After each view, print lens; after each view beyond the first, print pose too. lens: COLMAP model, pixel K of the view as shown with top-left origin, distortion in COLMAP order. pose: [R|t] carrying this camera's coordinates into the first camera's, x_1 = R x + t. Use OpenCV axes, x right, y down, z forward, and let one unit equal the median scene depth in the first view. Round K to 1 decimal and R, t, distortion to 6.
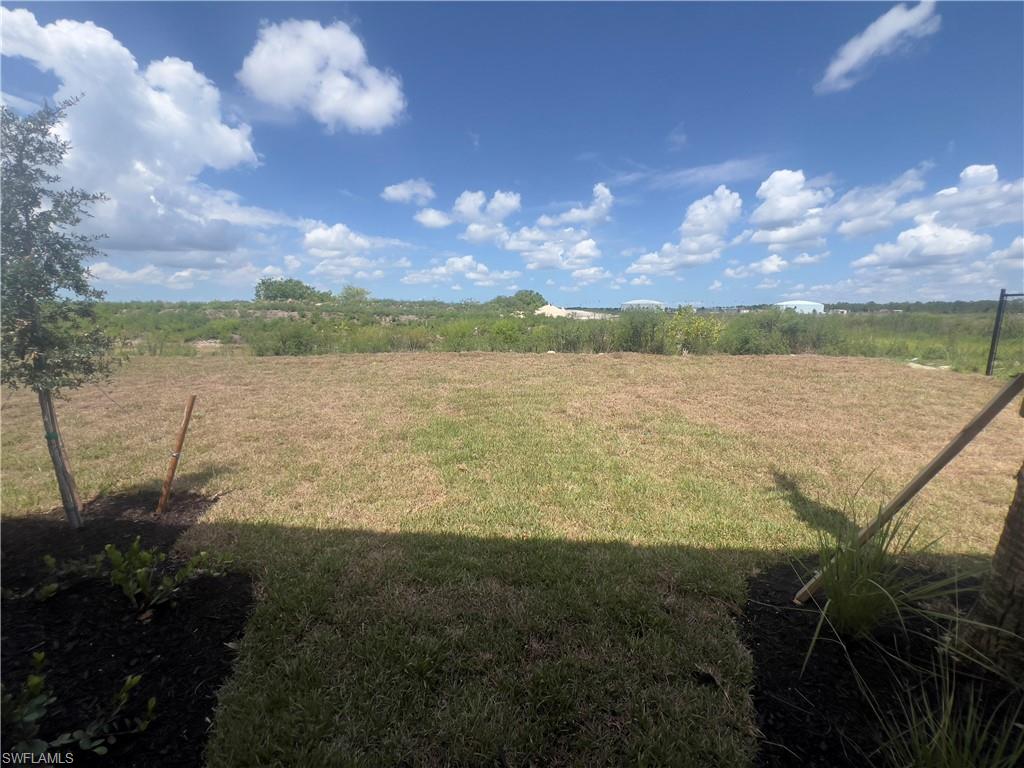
lens RADIAL K [[414.6, 0, 509.4], [0, 414.6, 381.7], [0, 0, 1]] dist [-0.000795, 0.000158]
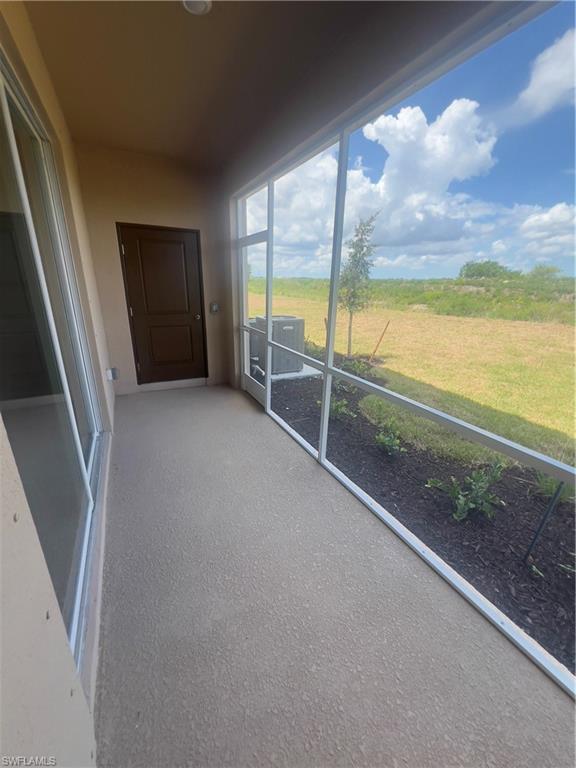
lens RADIAL K [[311.0, 0, 289.4], [0, 311.0, 384.1], [0, 0, 1]] dist [-0.000795, 0.000158]
pose [[0.517247, 0.277317, -0.809661, 0.048079], [-0.164030, 0.960631, 0.224237, 0.006486], [0.839970, 0.016822, 0.542372, -0.046184]]
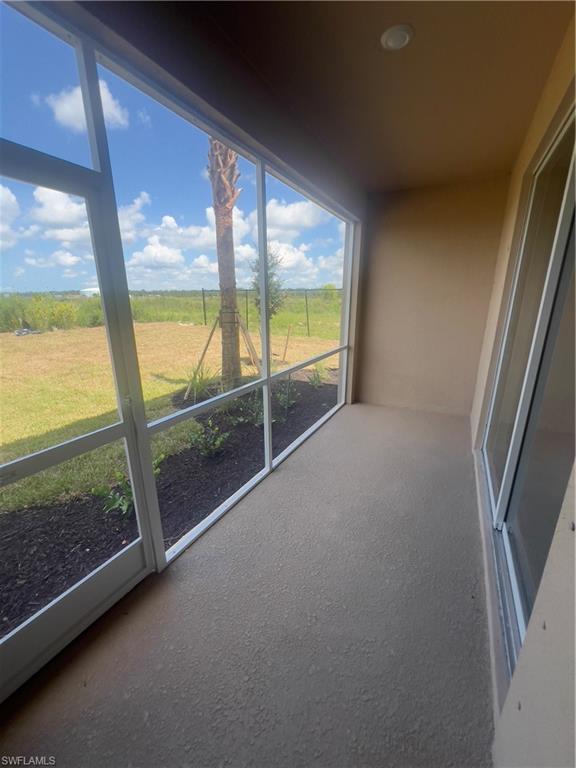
lens RADIAL K [[311.0, 0, 289.4], [0, 311.0, 384.1], [0, 0, 1]] dist [-0.000795, 0.000158]
pose [[0.399857, -0.252816, 0.881021, -0.106684], [0.154319, 0.966055, 0.207179, 0.003121], [-0.903493, 0.053116, 0.425298, -0.033785]]
